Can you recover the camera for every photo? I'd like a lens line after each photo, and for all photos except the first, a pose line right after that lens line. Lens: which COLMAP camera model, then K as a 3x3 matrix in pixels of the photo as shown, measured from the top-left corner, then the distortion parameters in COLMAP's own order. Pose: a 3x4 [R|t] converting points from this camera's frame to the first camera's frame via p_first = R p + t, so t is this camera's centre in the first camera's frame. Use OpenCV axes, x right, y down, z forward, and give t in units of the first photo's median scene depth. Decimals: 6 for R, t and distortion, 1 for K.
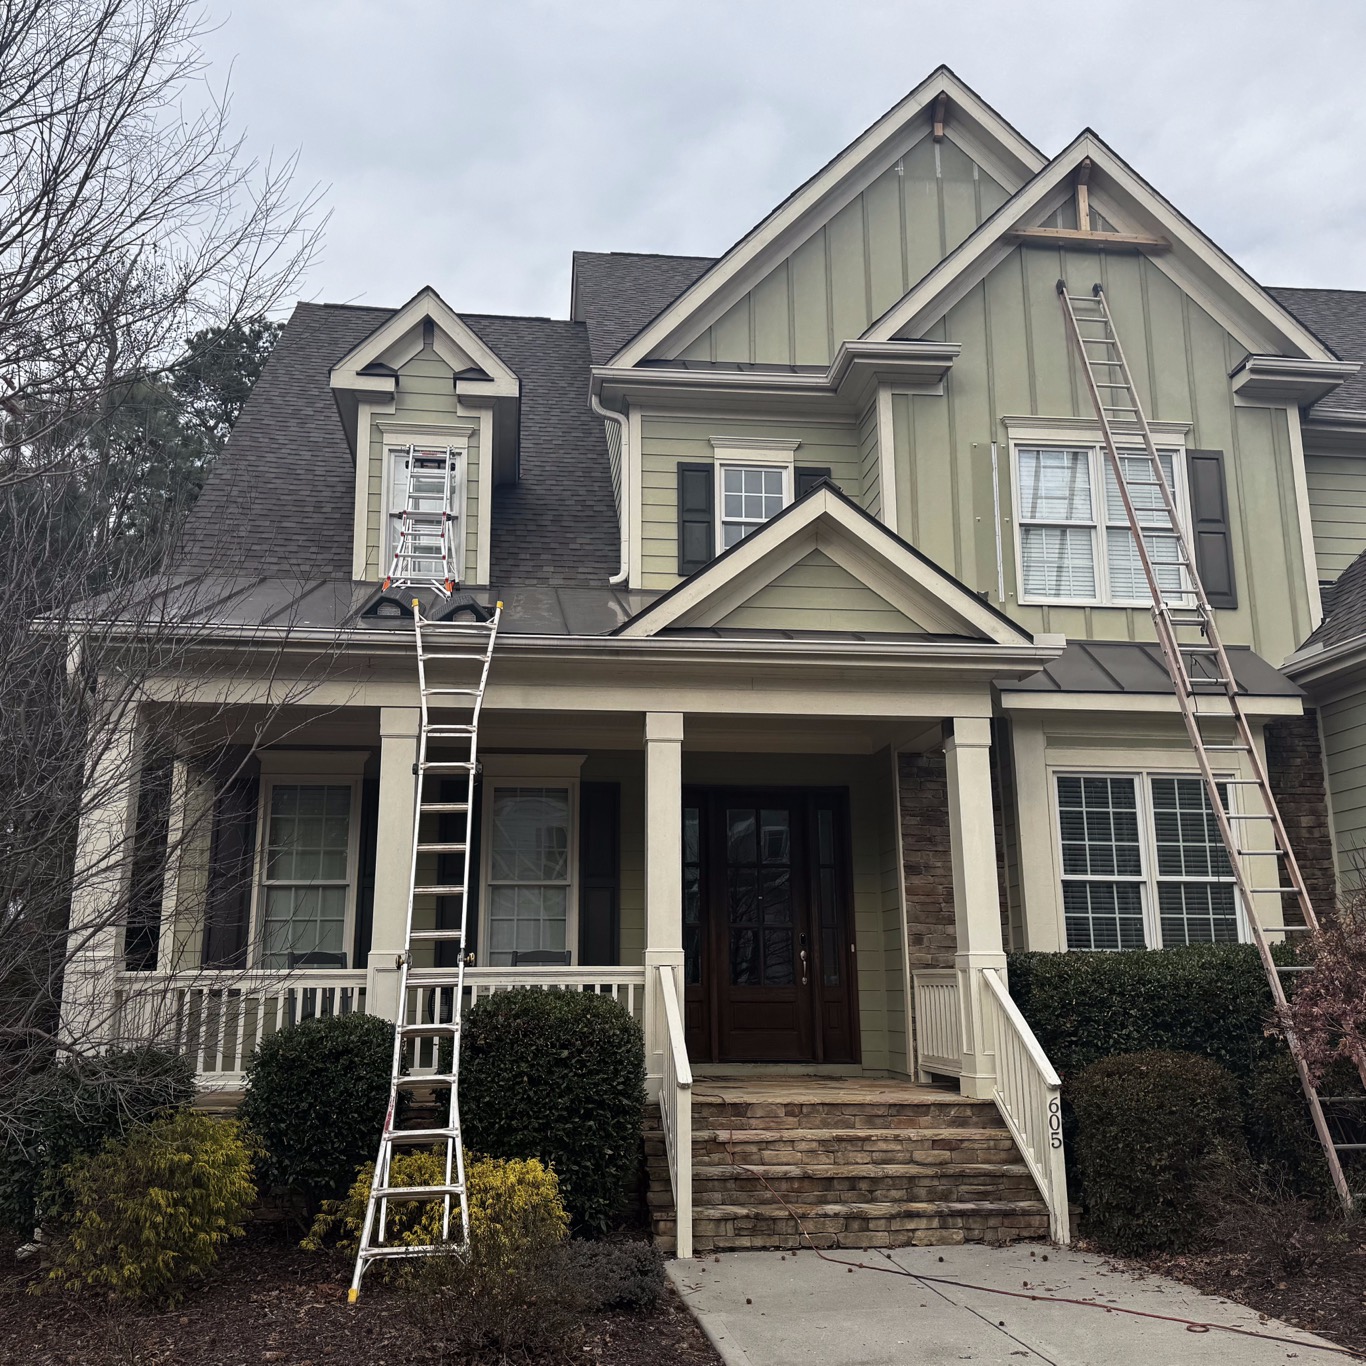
lens RADIAL K [[1384.2, 0, 641.8], [0, 1384.2, 682.2], [0, 0, 1]] dist [0.215438, -0.505644]
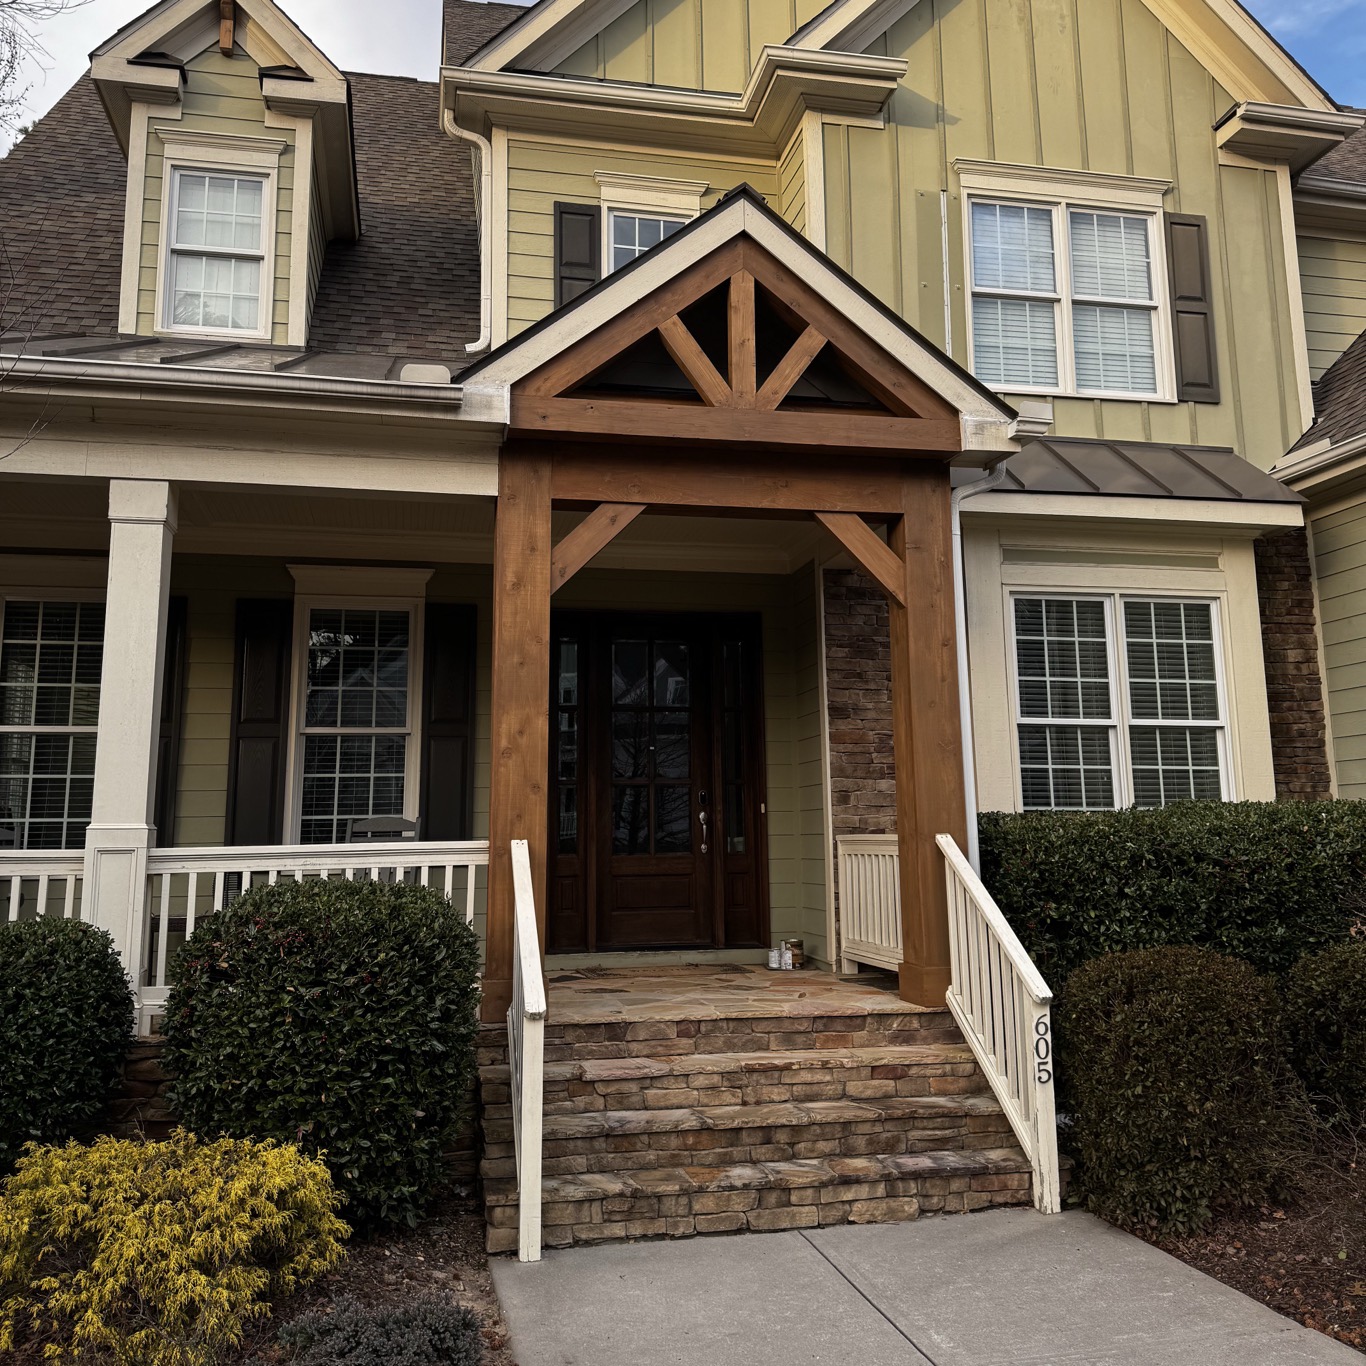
lens RADIAL K [[1296.2, 0, 677.9], [0, 1296.2, 616.6], [0, 0, 1]] dist [0.161807, -0.342954]
pose [[0.994929, 0.008602, 0.100212, 0.026168], [-0.013734, 0.998623, 0.050635, 0.043313], [-0.099638, -0.051754, 0.993677, 0.273544]]
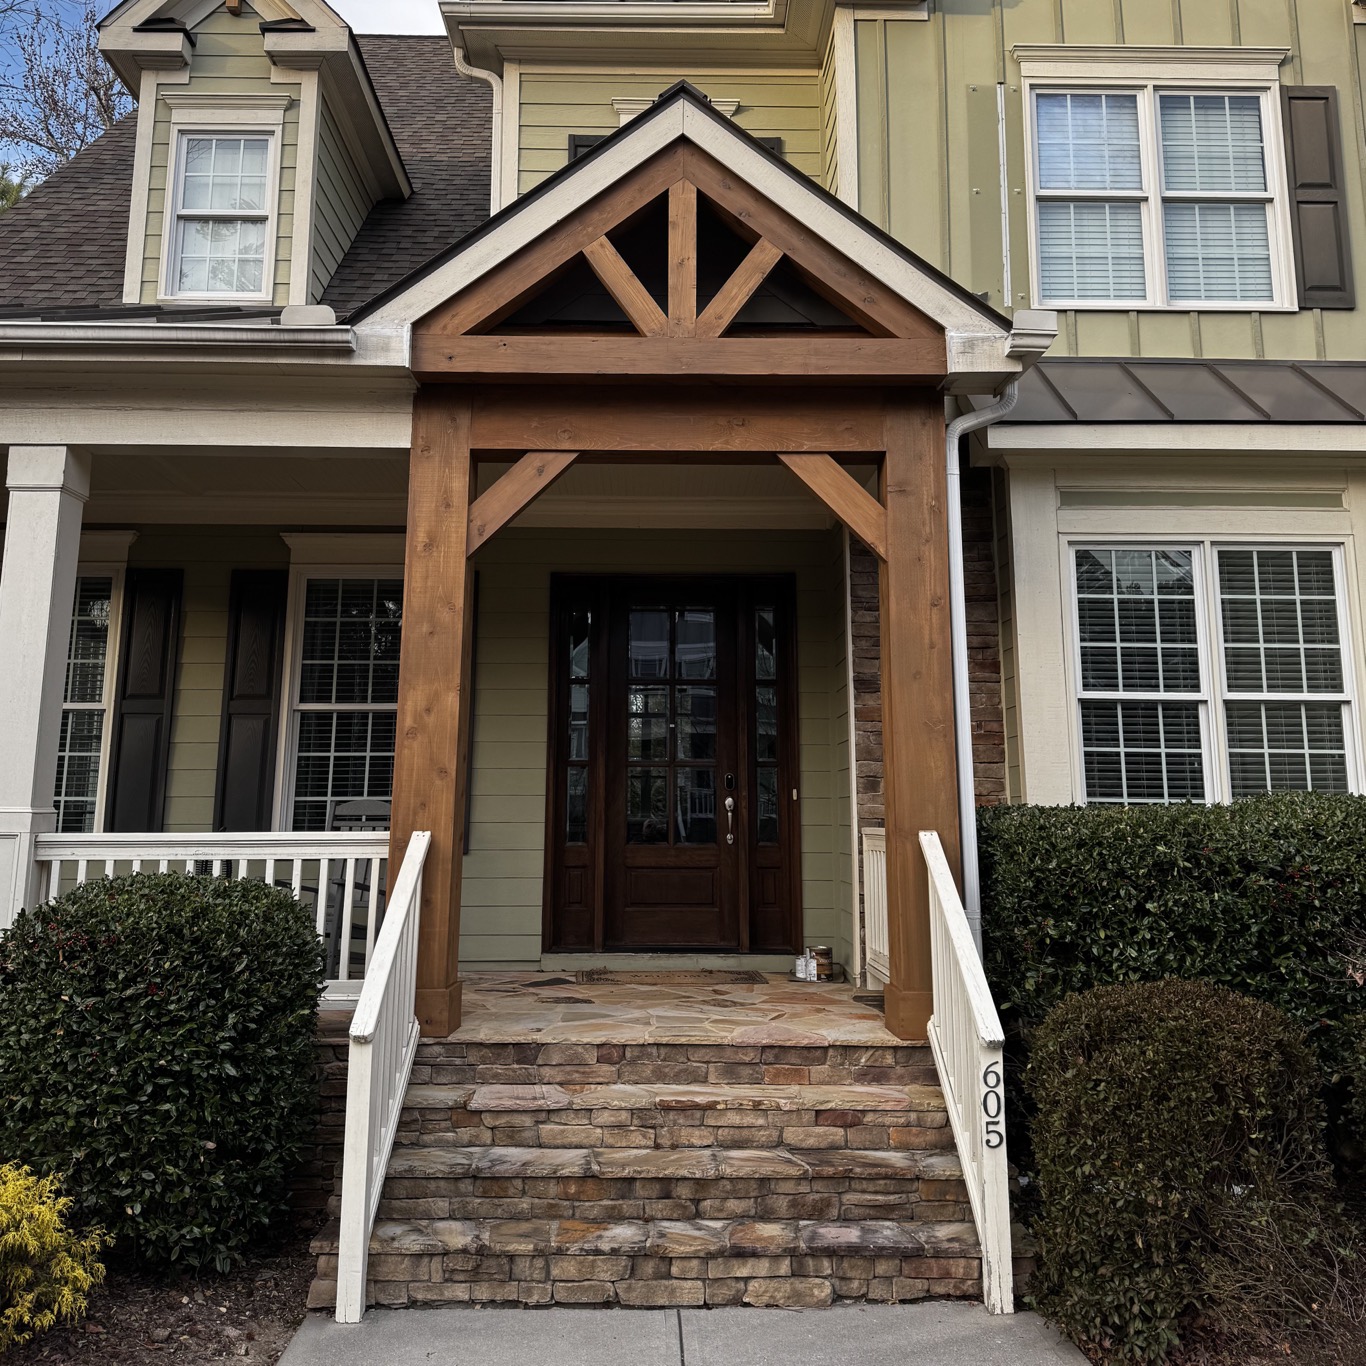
lens RADIAL K [[1315.8, 0, 680.6], [0, 1315.8, 565.3], [0, 0, 1]] dist [0.101195, -0.177260]
pose [[0.994797, -0.011900, -0.101181, 0.173530], [0.015375, 0.999316, 0.033630, 0.051544], [0.100711, -0.035011, 0.994300, 0.345252]]
